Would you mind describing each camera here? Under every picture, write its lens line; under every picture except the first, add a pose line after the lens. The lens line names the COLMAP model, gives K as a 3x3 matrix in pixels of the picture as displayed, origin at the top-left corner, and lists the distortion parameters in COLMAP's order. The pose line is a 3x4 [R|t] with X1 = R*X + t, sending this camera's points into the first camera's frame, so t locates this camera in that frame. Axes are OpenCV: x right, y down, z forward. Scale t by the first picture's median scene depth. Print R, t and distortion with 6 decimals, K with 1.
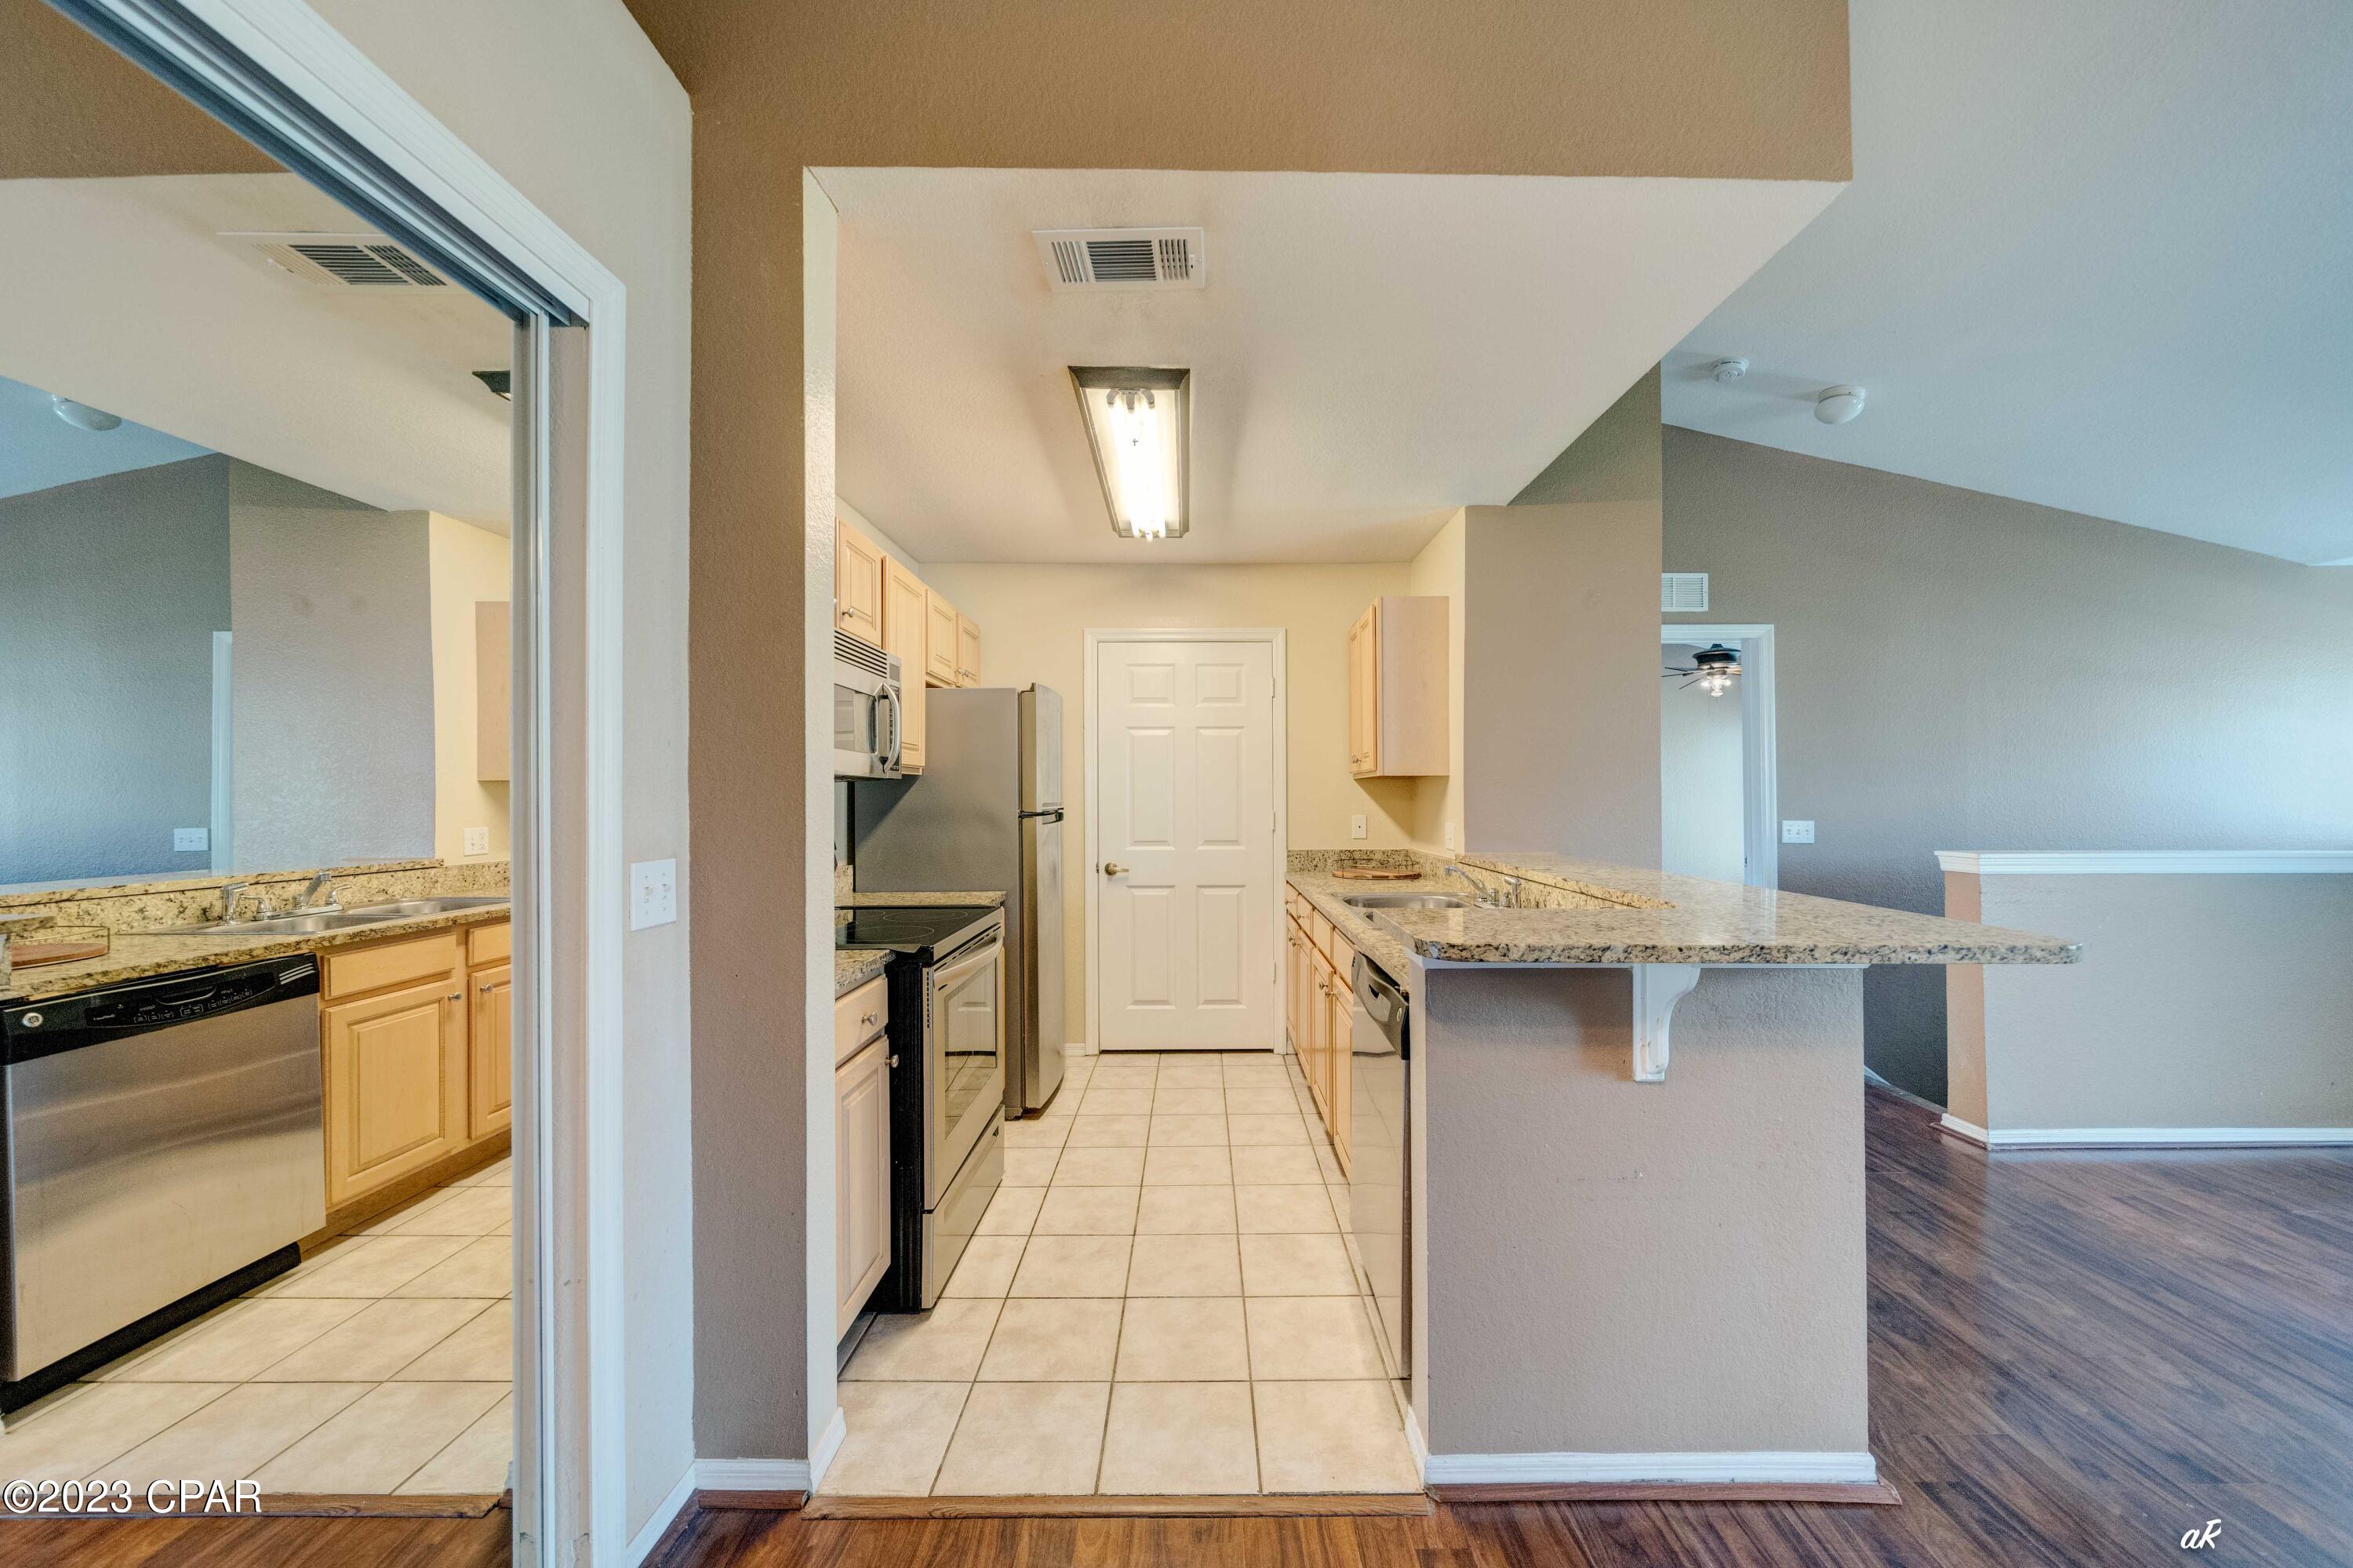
lens RADIAL K [[826.9, 0, 1210.3], [0, 826.9, 793.8], [0, 0, 1]] dist [0.000727, -0.000035]
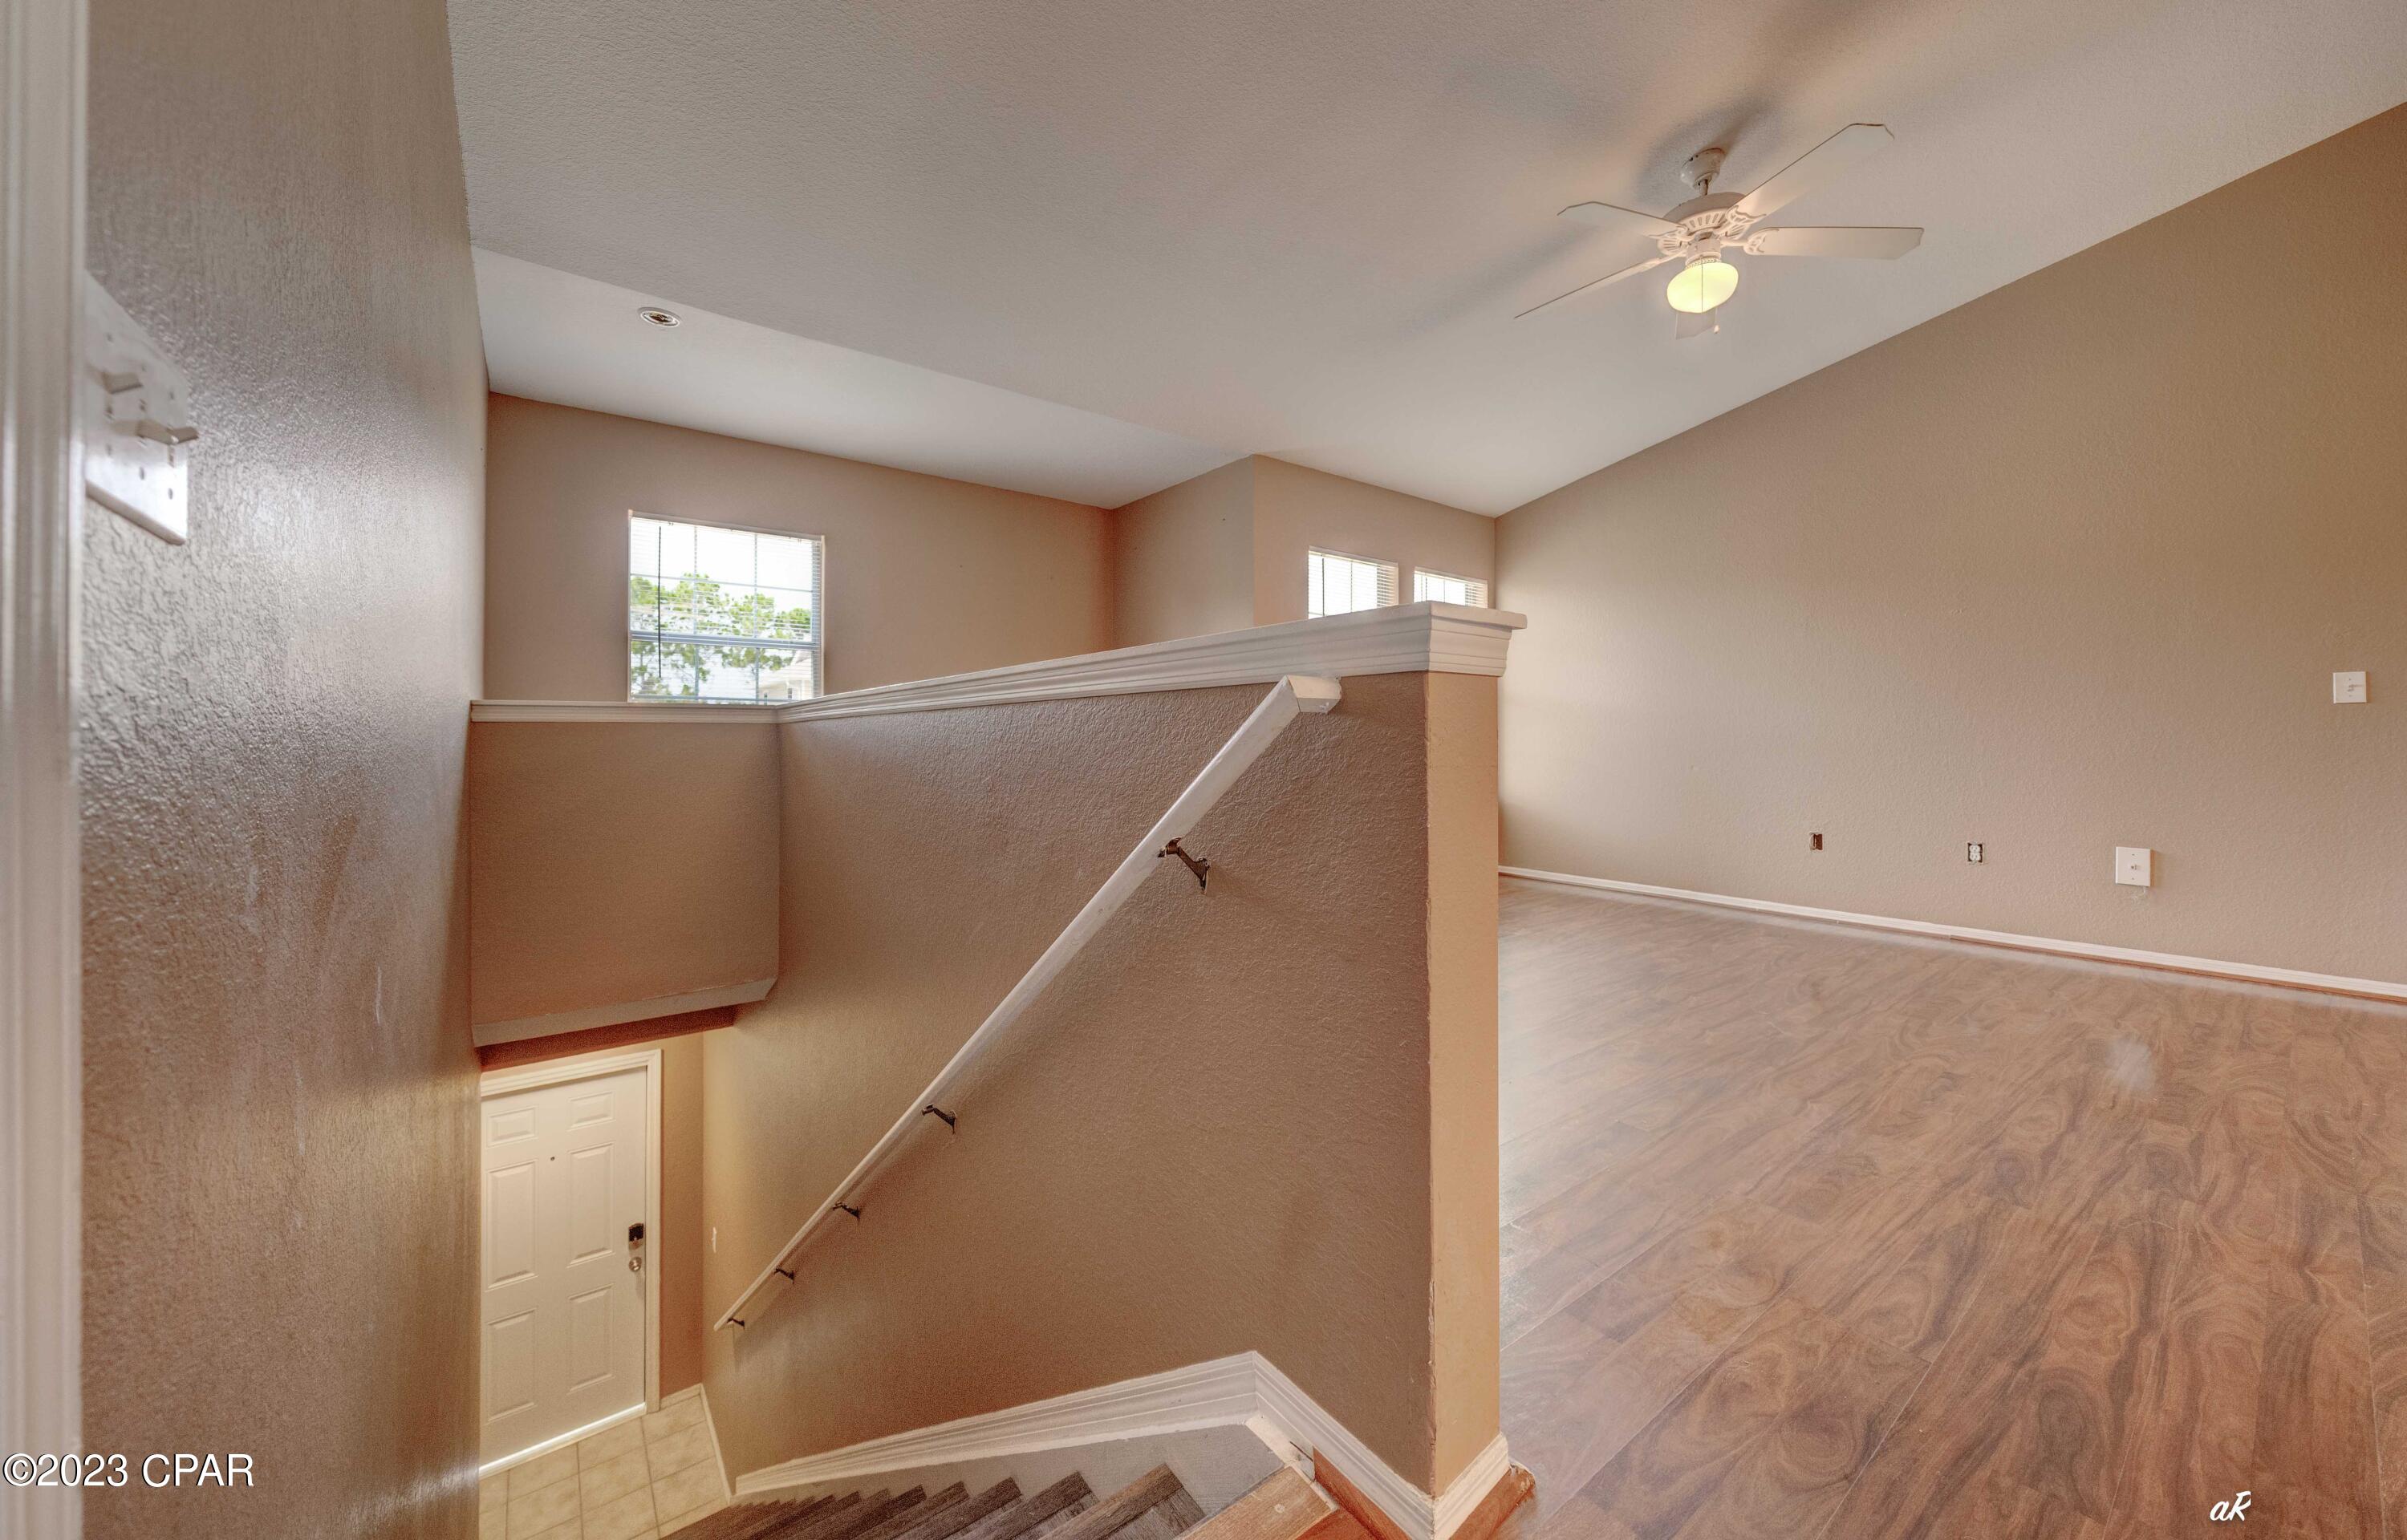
lens RADIAL K [[850.0, 0, 1175.5], [0, 850.0, 745.5], [0, 0, 1]] dist [-0.000200, 0.000120]
pose [[-0.587782, 0.002530, 0.809015, 0.661400], [-0.002603, 0.999984, -0.005018, 0.114910], [-0.809015, -0.005056, -0.587766, 1.180956]]
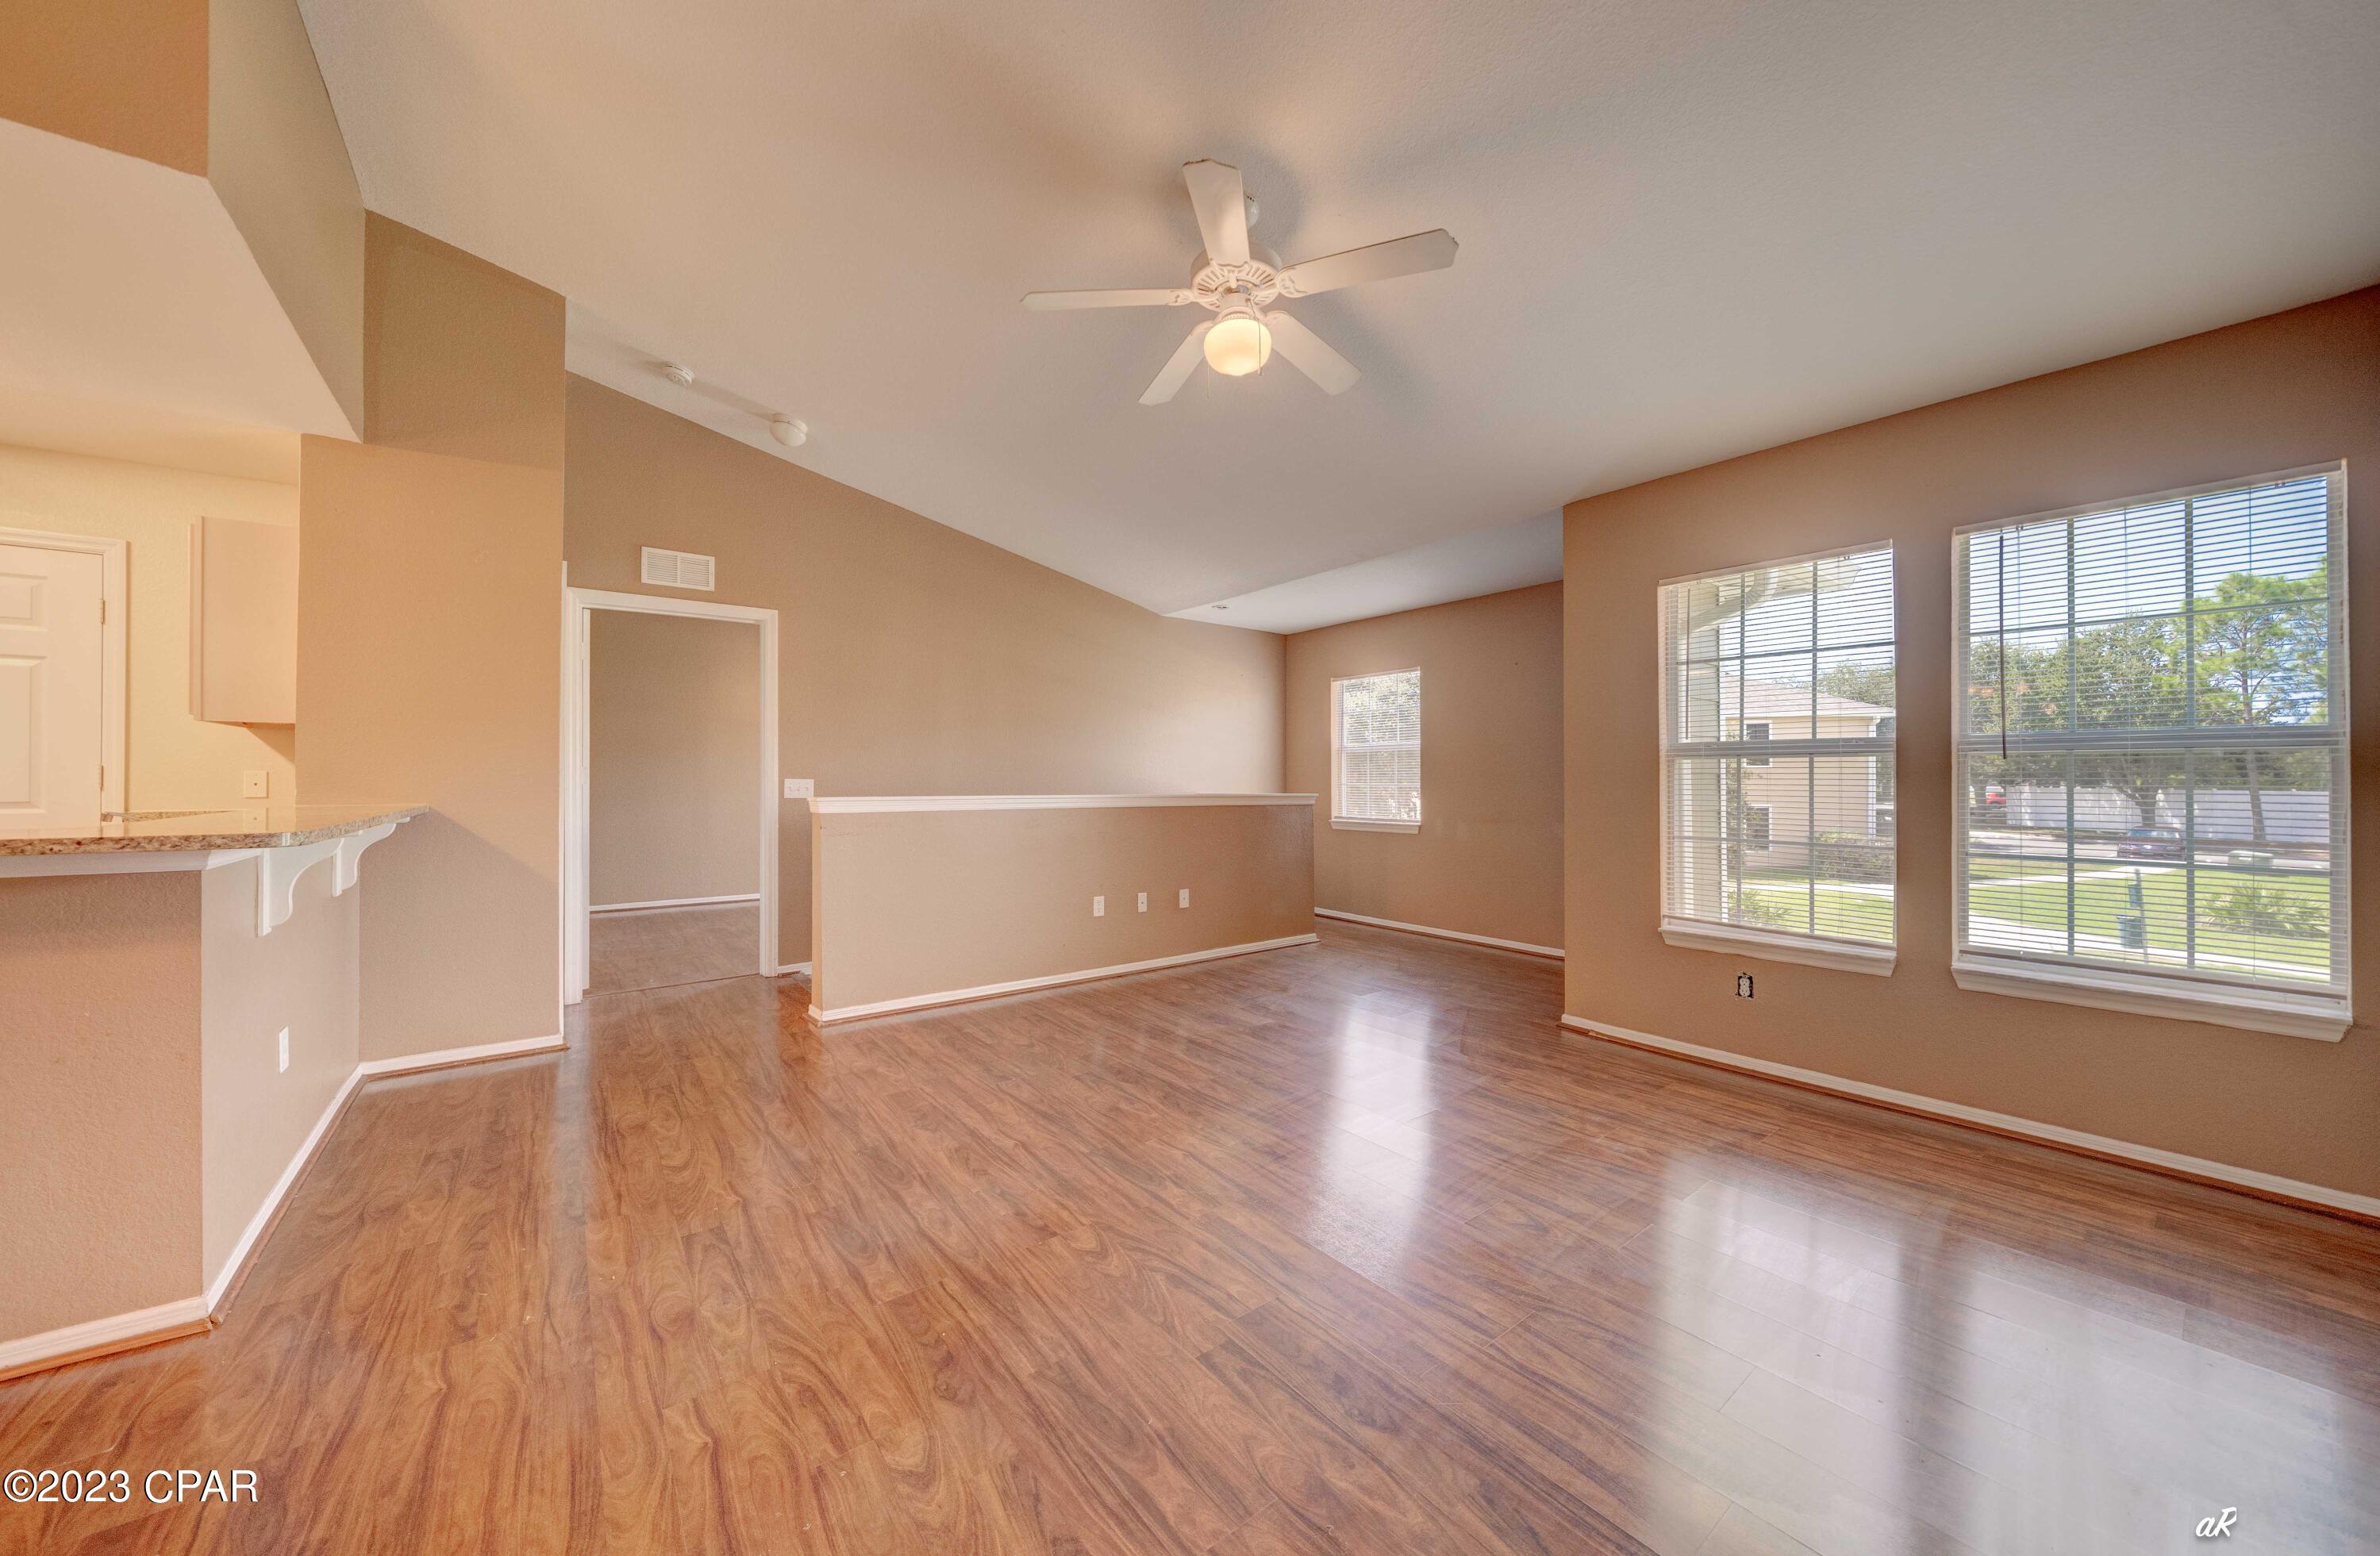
lens RADIAL K [[817.6, 0, 1190.0], [0, 817.6, 778.0], [0, 0, 1]] dist [-0.012713, -0.000002]
pose [[0.796326, 0.006829, 0.604829, 0.561078], [-0.007019, 0.999973, -0.002050, 0.035394], [-0.604827, -0.002613, 0.796353, -0.325013]]
